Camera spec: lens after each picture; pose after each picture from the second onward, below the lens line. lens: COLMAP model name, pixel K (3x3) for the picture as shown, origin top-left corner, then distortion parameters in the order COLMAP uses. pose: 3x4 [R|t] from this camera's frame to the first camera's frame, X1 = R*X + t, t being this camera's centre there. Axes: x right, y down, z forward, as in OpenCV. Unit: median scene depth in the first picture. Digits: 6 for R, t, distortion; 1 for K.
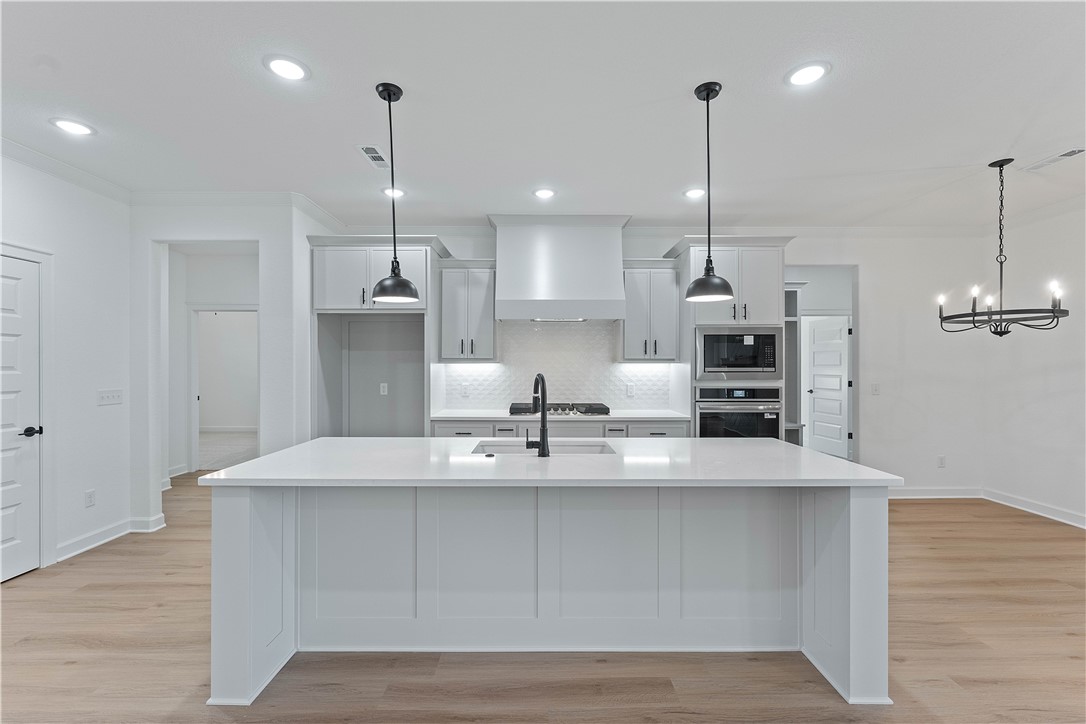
lens RADIAL K [[465.0, 0, 539.8], [0, 465.0, 366.8], [0, 0, 1]] dist [-0.002576, 0.000401]
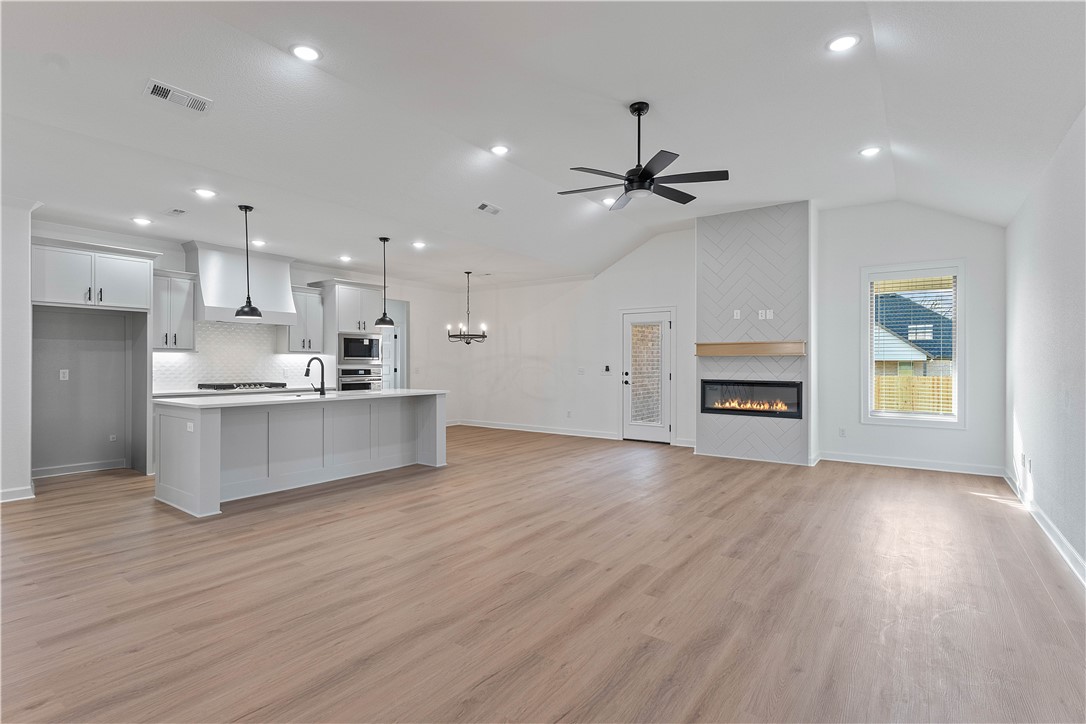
lens RADIAL K [[524.3, 0, 543.0], [0, 524.3, 362.0], [0, 0, 1]] dist [0.000883, -0.000150]
pose [[0.583866, 0.002123, 0.811847, -0.783170], [0.002207, 0.999989, -0.004202, 0.029386], [-0.811847, 0.004245, 0.583855, -0.716052]]
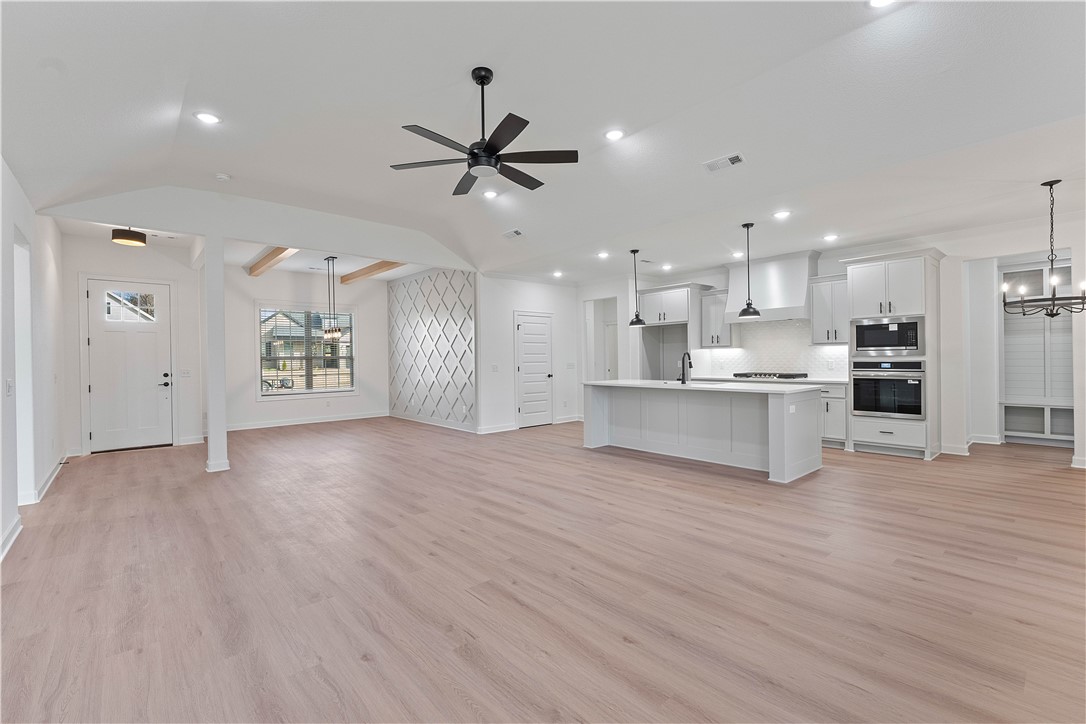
lens RADIAL K [[474.9, 0, 543.0], [0, 474.9, 362.0], [0, 0, 1]] dist [0.001892, 0.000290]
pose [[0.658925, -0.003544, -0.752200, 0.837046], [0.011767, 0.999915, 0.005598, 0.026964], [0.752117, -0.012540, 0.658911, -0.745809]]
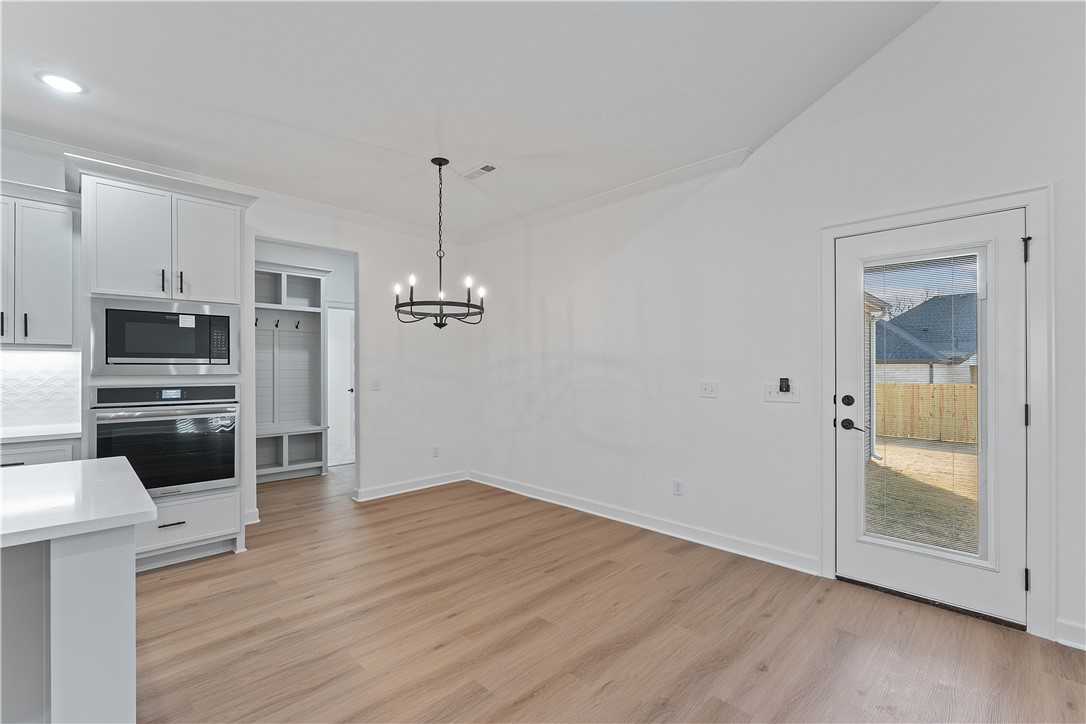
lens RADIAL K [[476.3, 0, 537.7], [0, 476.3, 366.5], [0, 0, 1]] dist [-0.000918, 0.000084]
pose [[0.715739, 0.002013, 0.698365, 0.321387], [0.003358, 0.999974, -0.006324, 0.021481], [-0.698360, 0.006871, 0.715714, 0.068030]]
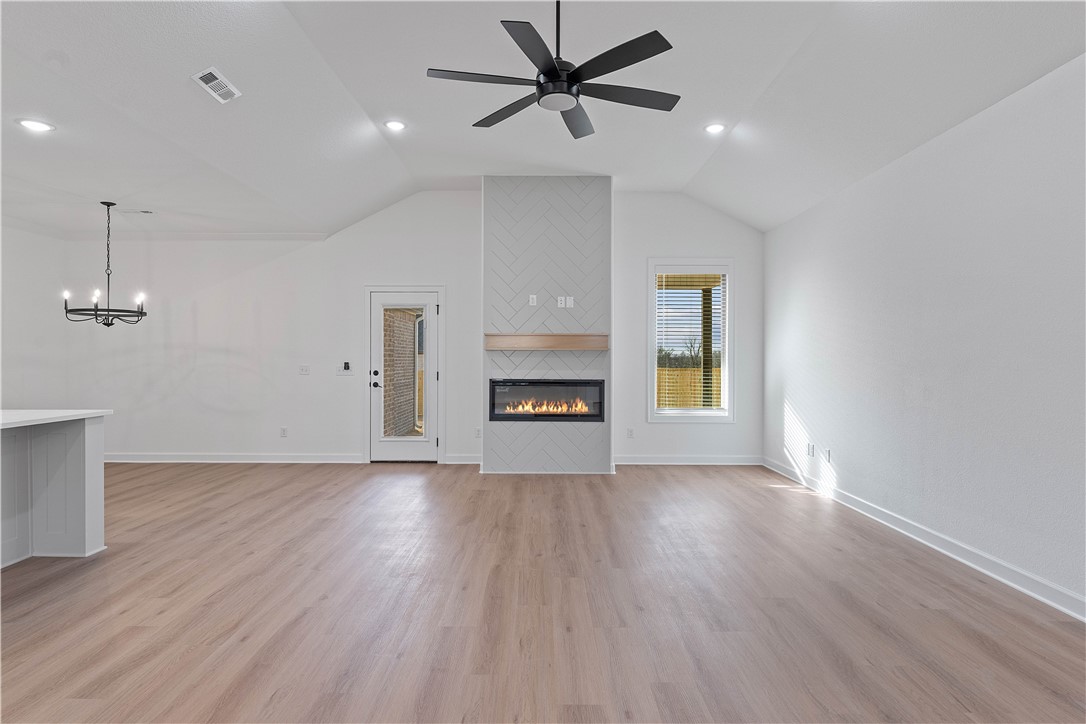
lens RADIAL K [[580.1, 0, 537.7], [0, 580.1, 358.7], [0, 0, 1]] dist [0.000770, -0.000248]
pose [[0.015316, -0.000610, 0.999883, -0.591513], [0.002324, 0.999997, 0.000574, 0.026141], [-0.999880, 0.002315, 0.015317, -0.260562]]
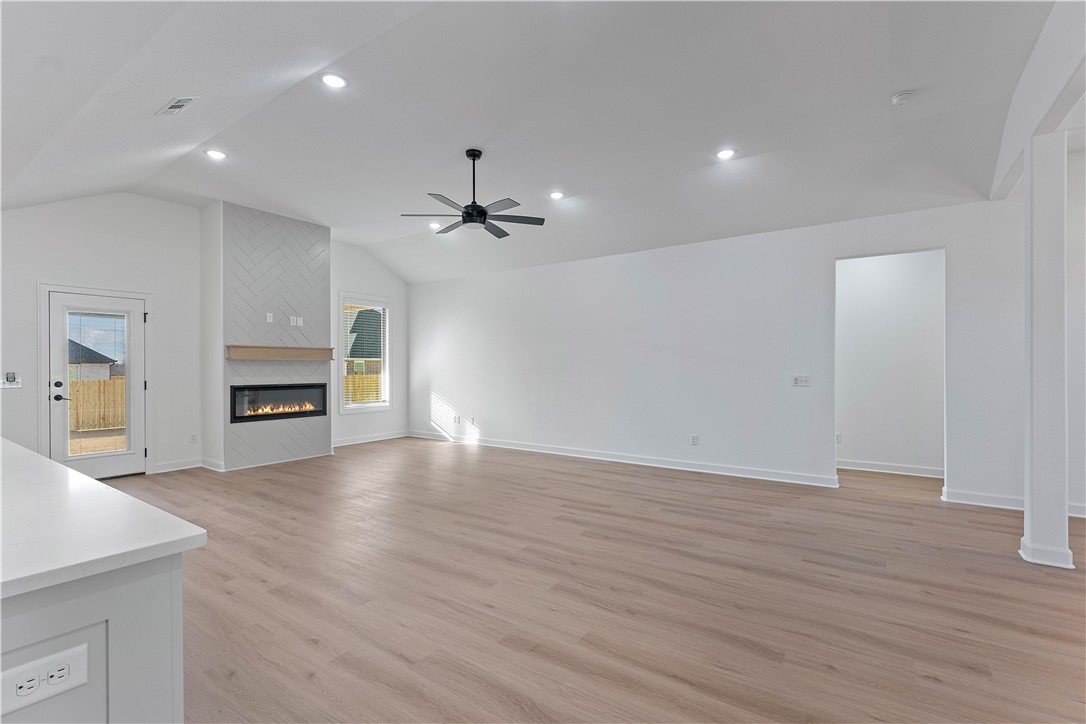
lens RADIAL K [[488.4, 0, 536.7], [0, 488.4, 366.4], [0, 0, 1]] dist [-0.001563, -0.000011]
pose [[-0.812208, 0.000674, 0.583367, -0.627965], [0.003878, 0.999983, 0.004244, 0.021054], [-0.583355, 0.005709, -0.812197, 0.561164]]
